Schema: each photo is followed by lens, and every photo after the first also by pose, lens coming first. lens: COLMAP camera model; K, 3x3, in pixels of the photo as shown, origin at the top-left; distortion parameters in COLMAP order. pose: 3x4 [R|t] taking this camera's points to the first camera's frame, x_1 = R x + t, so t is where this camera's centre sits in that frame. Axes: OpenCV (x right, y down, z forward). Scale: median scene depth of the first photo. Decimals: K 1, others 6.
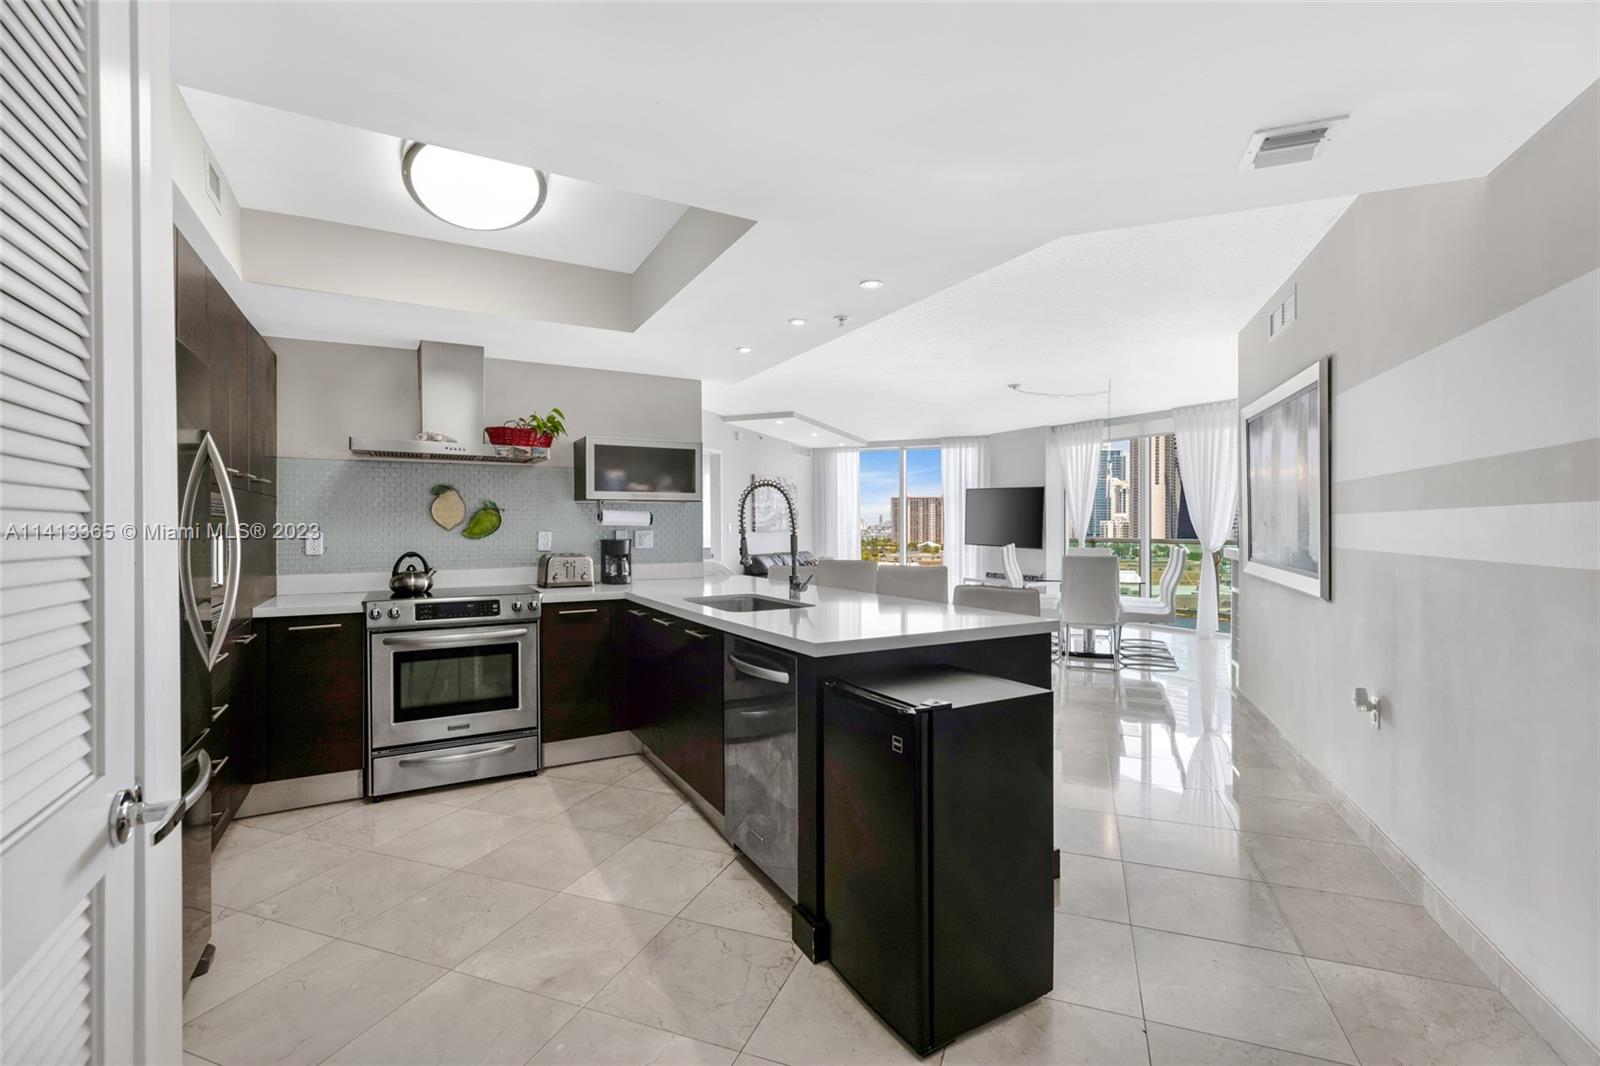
lens RADIAL K [[701.2, 0, 800.0], [0, 701.2, 533.0], [0, 0, 1]] dist [0.000853, 0.000153]
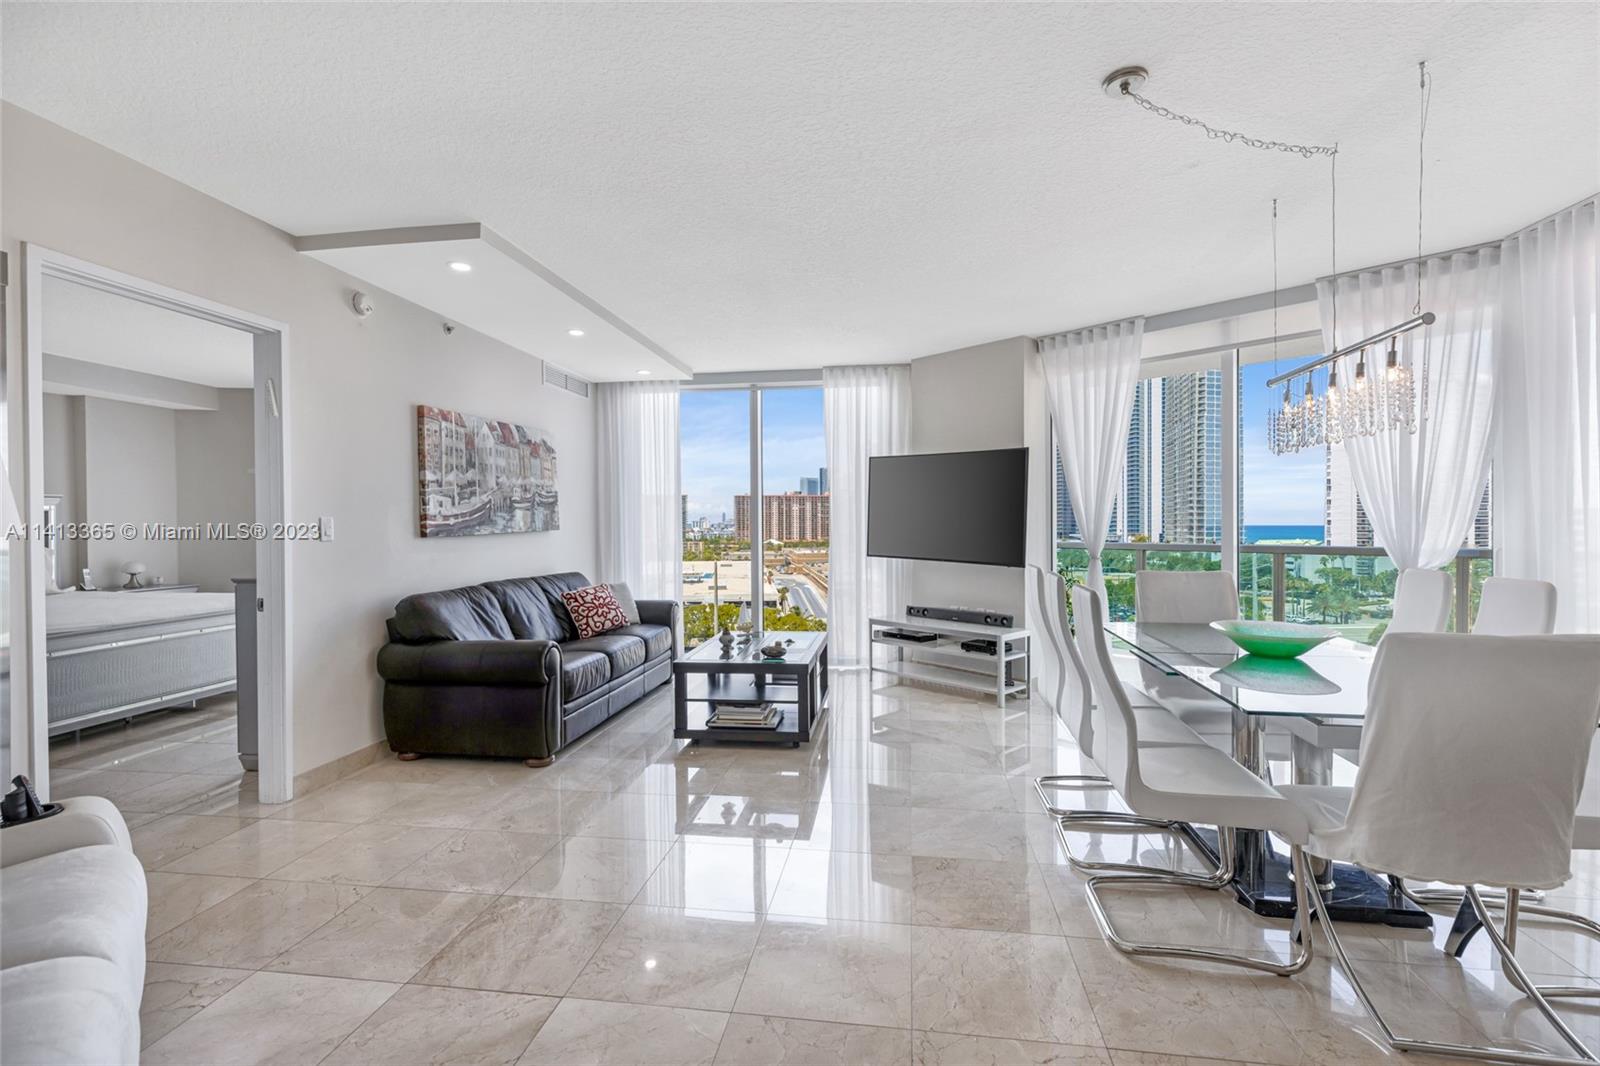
lens RADIAL K [[703.7, 0, 804.7], [0, 703.7, 530.7], [0, 0, 1]] dist [0.000034, 0.000423]
pose [[0.973902, -0.004912, 0.226917, 0.166722], [0.004978, 0.999988, 0.000281, -0.012140], [-0.226915, 0.000856, 0.973914, 1.315241]]
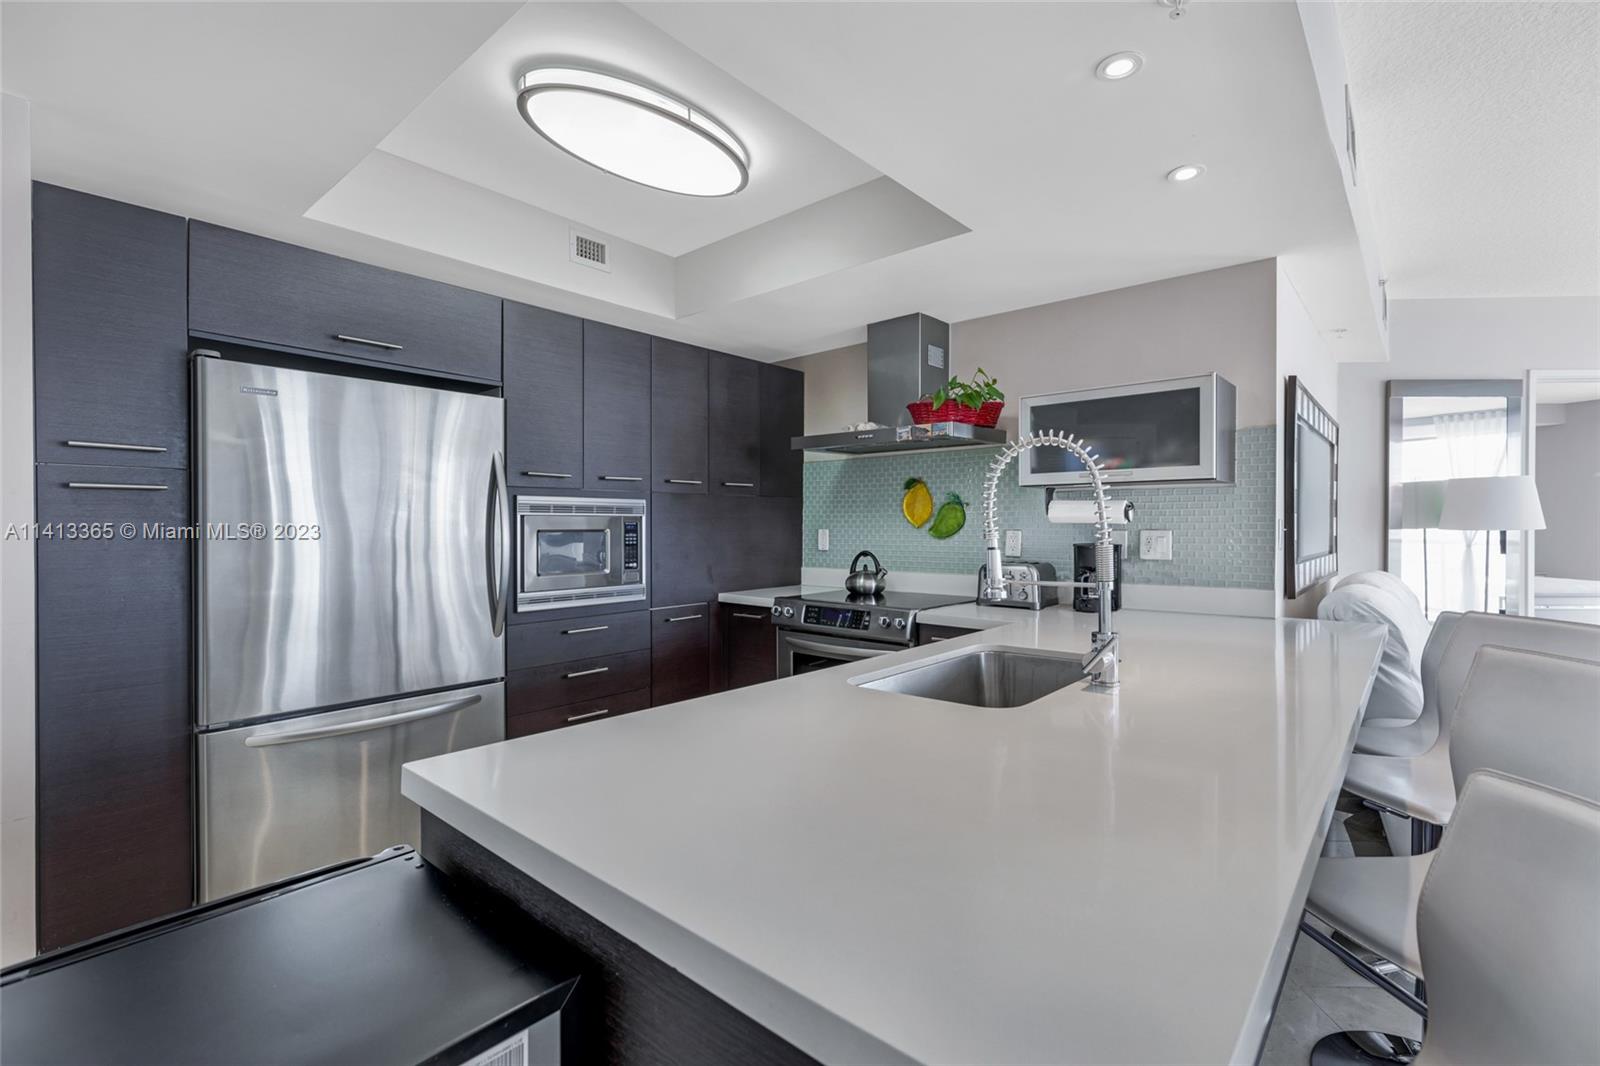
lens RADIAL K [[704.9, 0, 806.2], [0, 704.9, 526.3], [0, 0, 1]] dist [0.000819, -0.000158]
pose [[0.354335, 0.005412, -0.935103, 0.308389], [-0.008011, 0.999964, 0.002752, -0.008135], [0.935084, 0.006516, 0.354366, 0.586565]]
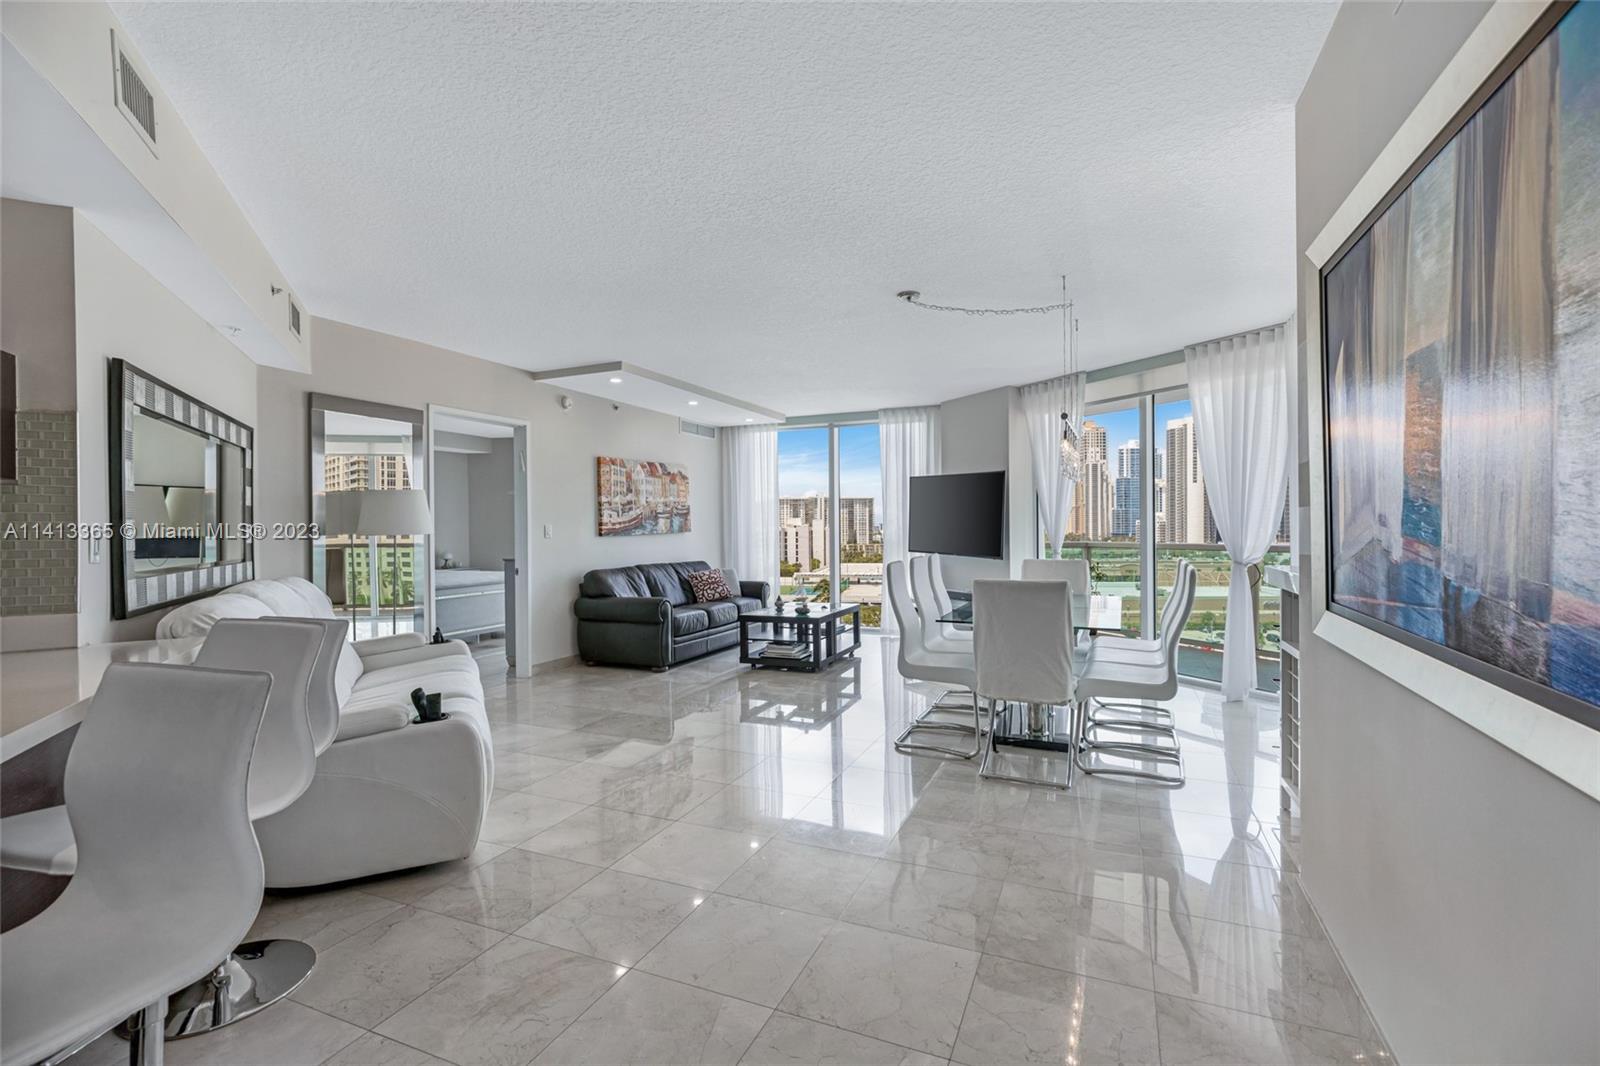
lens RADIAL K [[703.7, 0, 804.7], [0, 703.7, 530.7], [0, 0, 1]] dist [0.000034, 0.000423]
pose [[0.999319, -0.004240, -0.036664, 0.433123], [0.004078, 0.999982, -0.004488, -0.008224], [0.036682, 0.004335, 0.999318, 0.715470]]
